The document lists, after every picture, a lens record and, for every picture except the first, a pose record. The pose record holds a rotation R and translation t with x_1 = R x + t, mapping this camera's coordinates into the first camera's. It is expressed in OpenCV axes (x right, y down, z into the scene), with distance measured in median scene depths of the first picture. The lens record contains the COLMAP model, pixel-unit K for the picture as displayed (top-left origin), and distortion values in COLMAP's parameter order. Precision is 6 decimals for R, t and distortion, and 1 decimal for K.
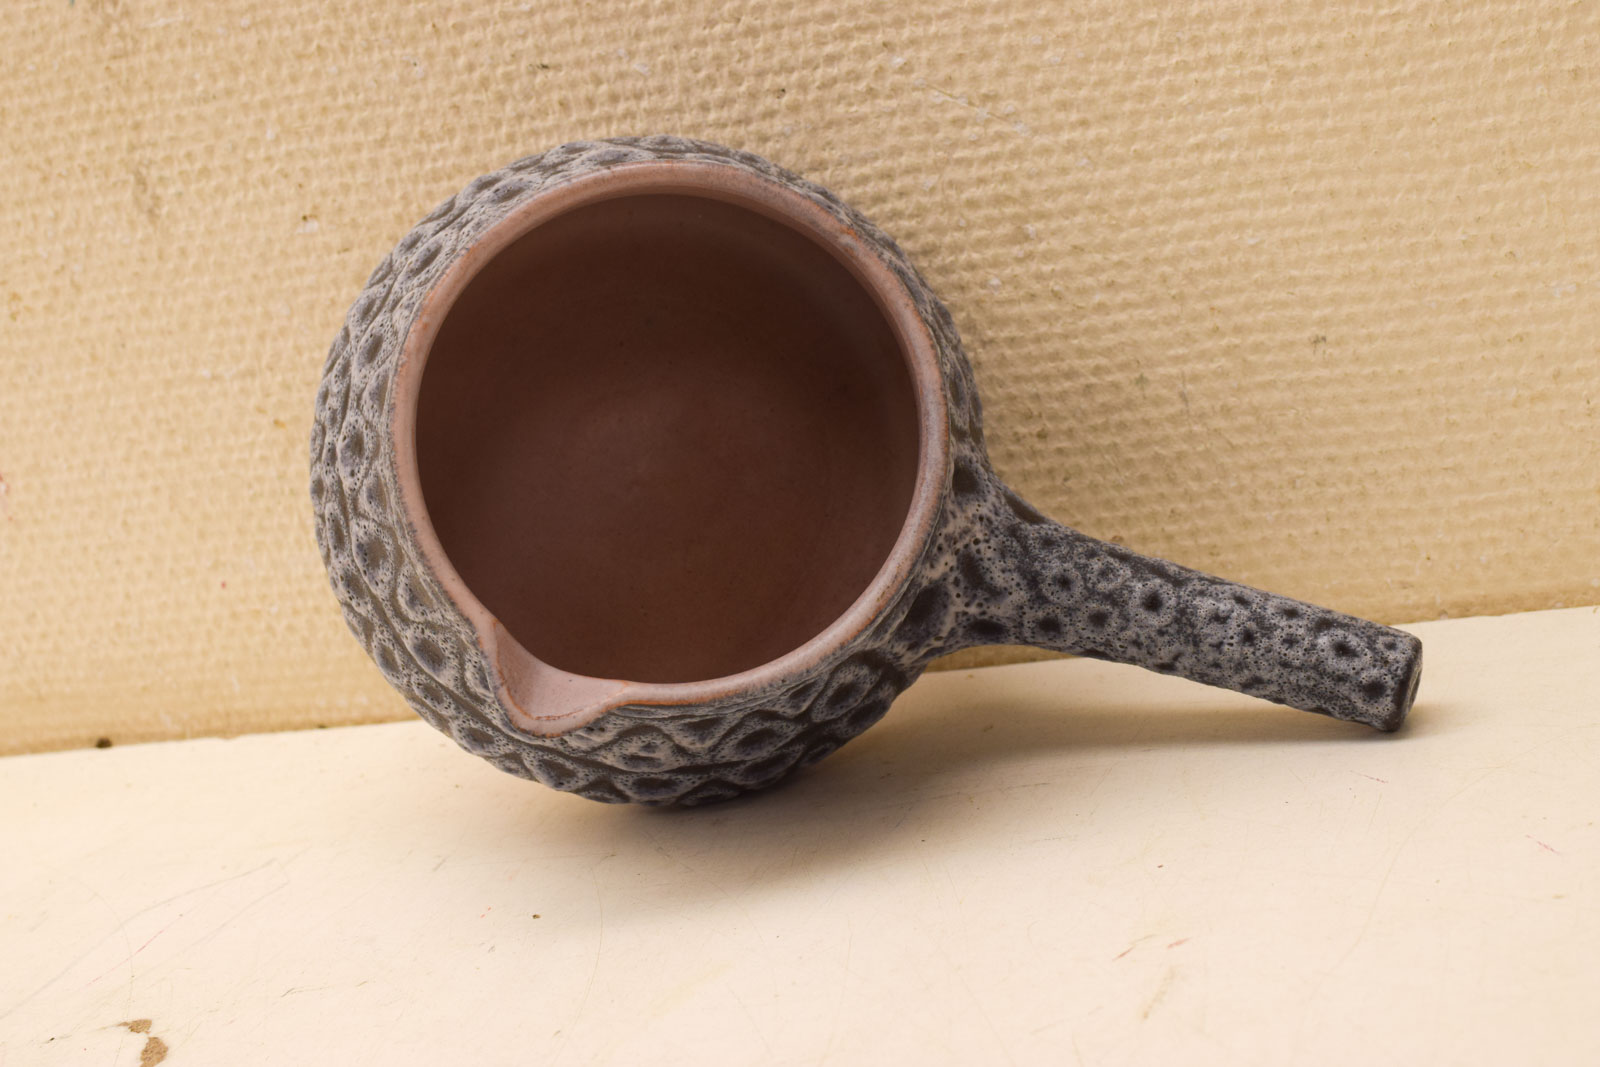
lens RADIAL K [[2456.3, 0, 800.0], [0, 2456.3, 533.5], [0, 0, 1]] dist [-0.203544, 0.162379]
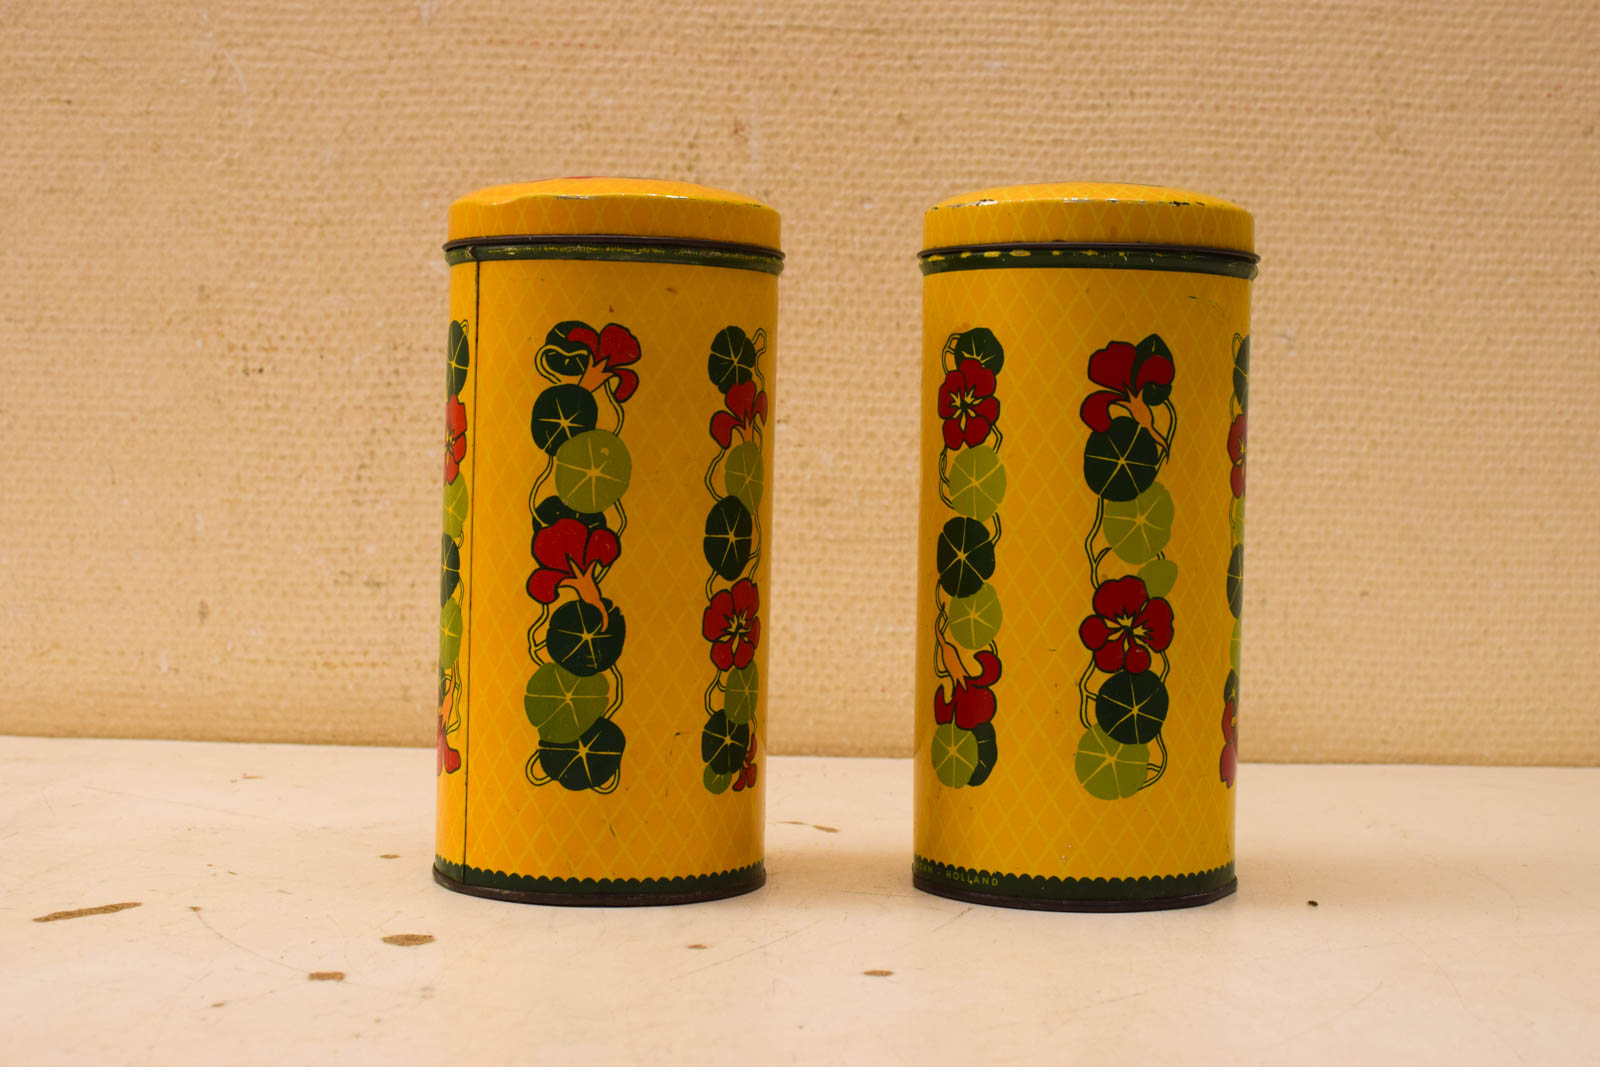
lens RADIAL K [[2456.3, 0, 800.0], [0, 2456.3, 533.5], [0, 0, 1]] dist [-0.203544, 0.162379]
pose [[0.943456, 0.196599, 0.266908, -0.611674], [-0.127891, 0.958689, -0.254087, 0.354673], [-0.305835, 0.205585, 0.929624, -0.506385]]
